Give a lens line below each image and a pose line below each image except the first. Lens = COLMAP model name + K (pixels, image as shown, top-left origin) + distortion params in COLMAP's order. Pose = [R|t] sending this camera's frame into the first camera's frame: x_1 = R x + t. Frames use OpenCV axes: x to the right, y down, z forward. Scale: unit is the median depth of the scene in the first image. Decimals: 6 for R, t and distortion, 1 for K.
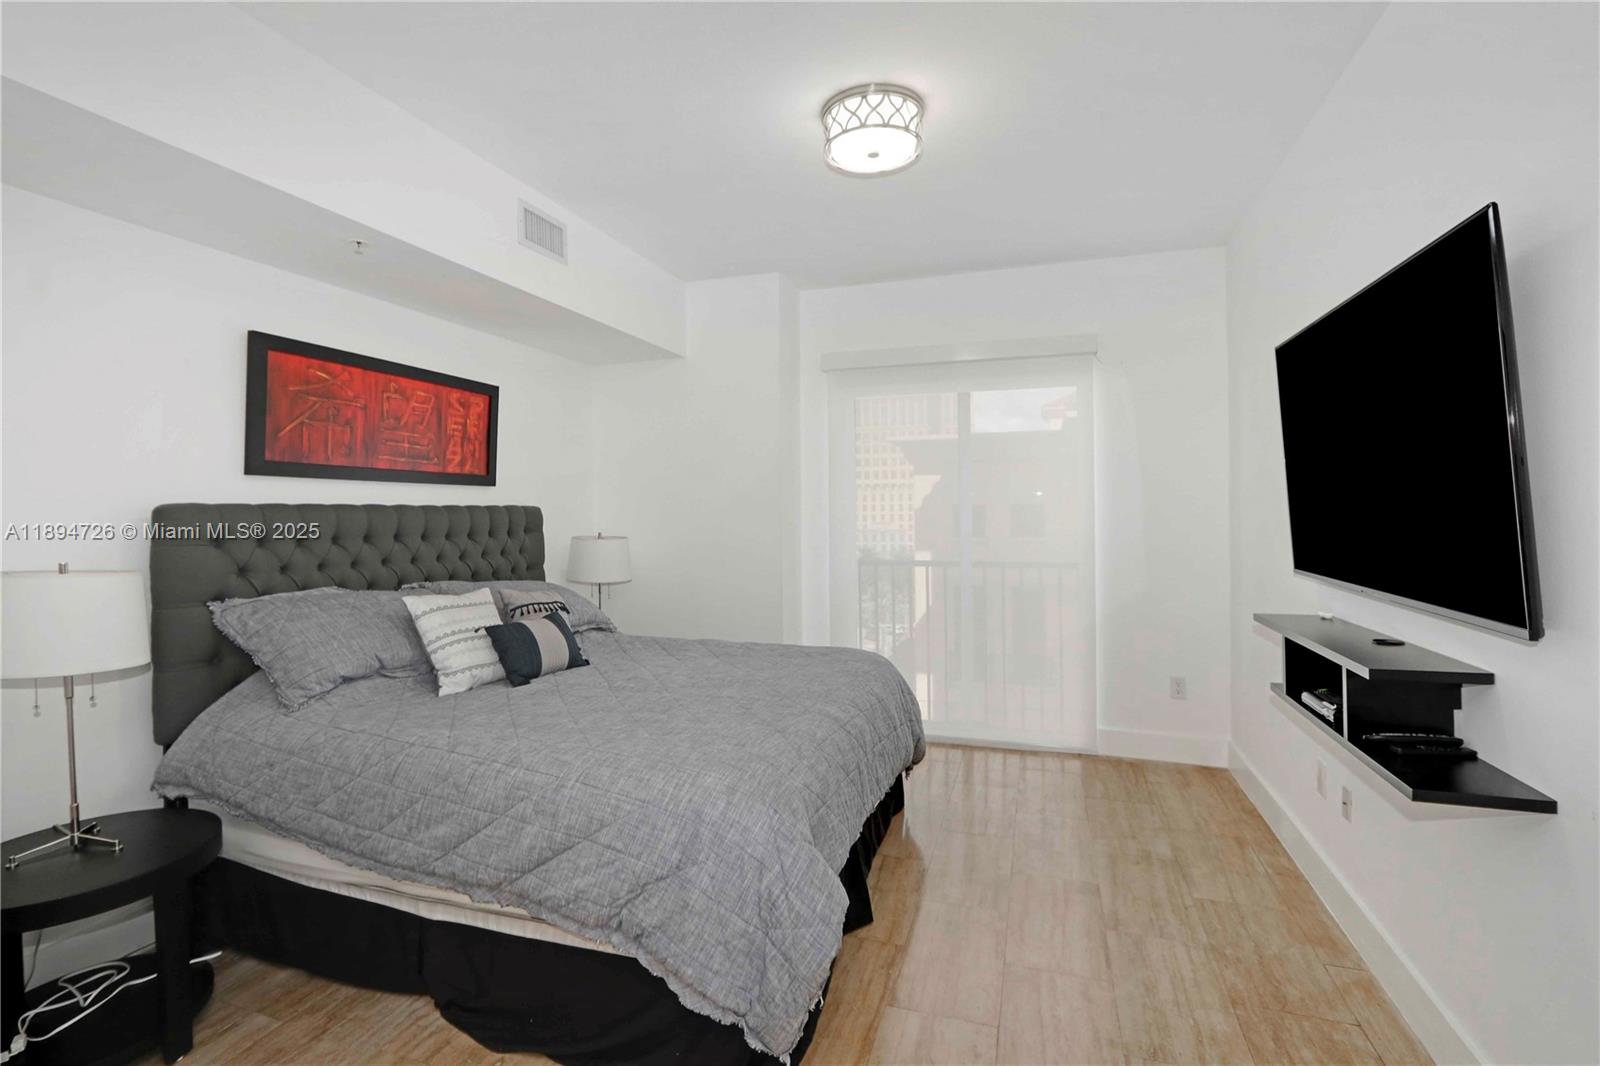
lens RADIAL K [[754.4, 0, 792.2], [0, 754.4, 517.6], [0, 0, 1]] dist [-0.022906, 0.003104]
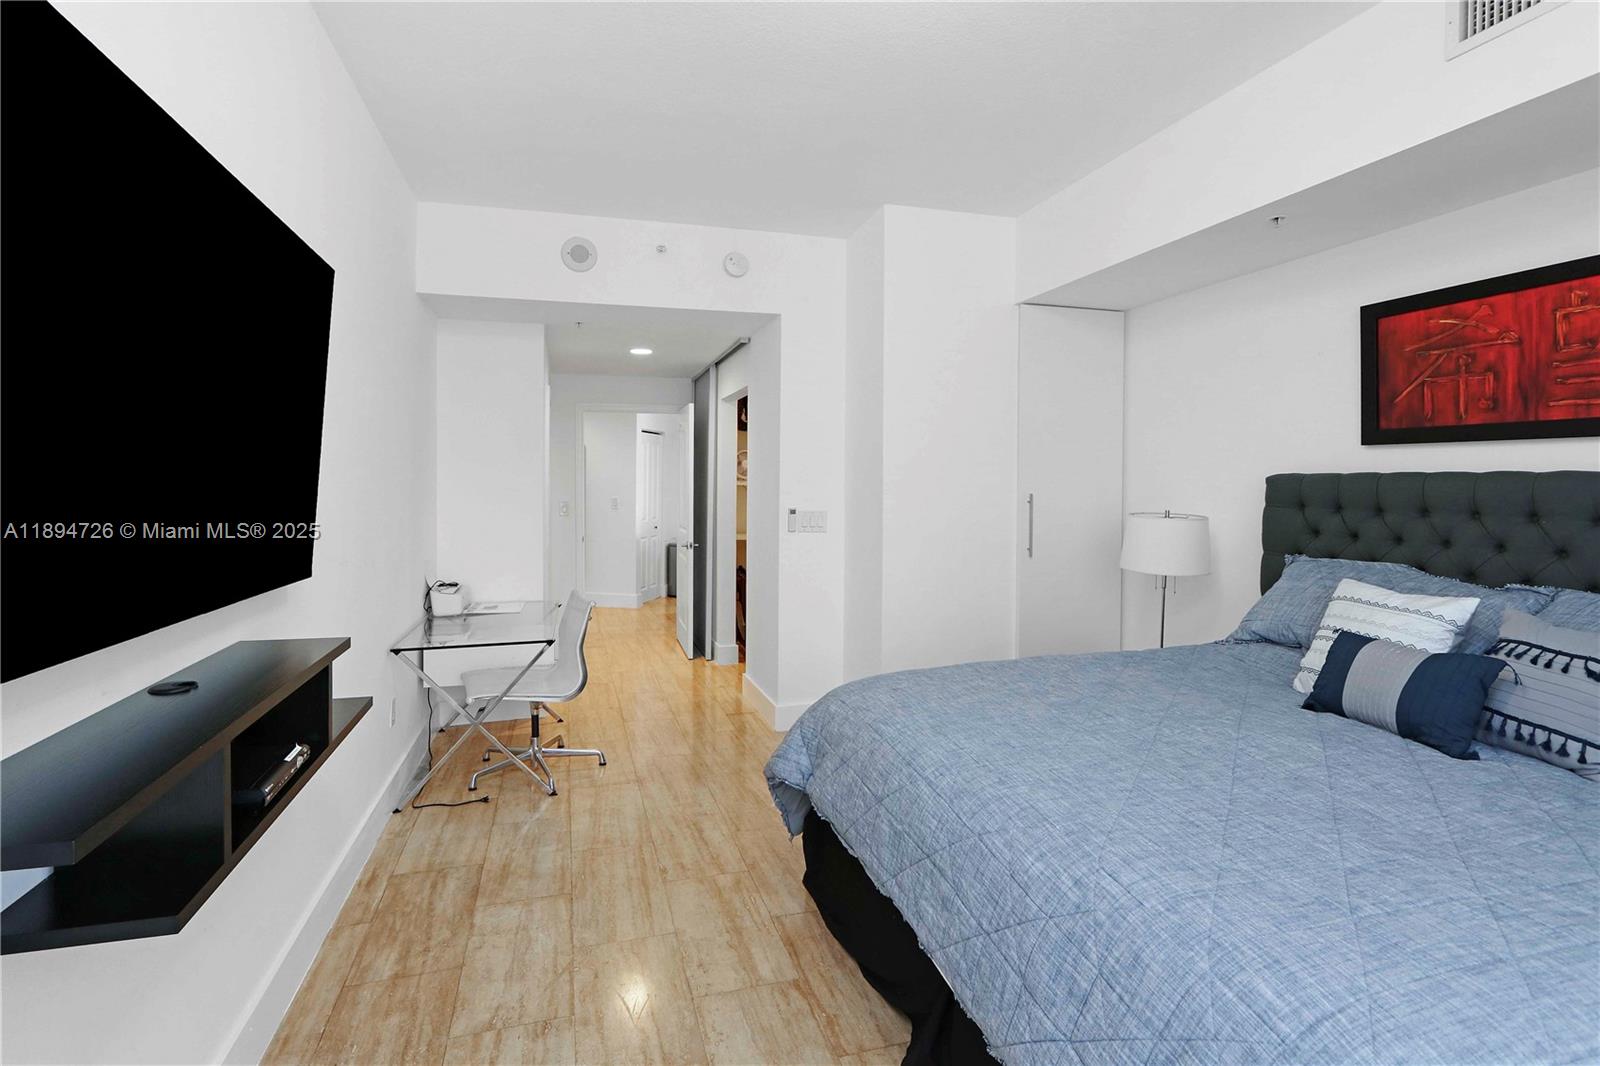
lens RADIAL K [[754.4, 0, 763.6], [0, 754.4, 492.7], [0, 0, 1]] dist [-0.022906, 0.003104]
pose [[-0.838232, 0.018283, -0.545008, 0.507804], [0.003920, 0.999614, 0.027504, -0.020461], [0.545300, 0.020919, -0.837980, 1.304152]]
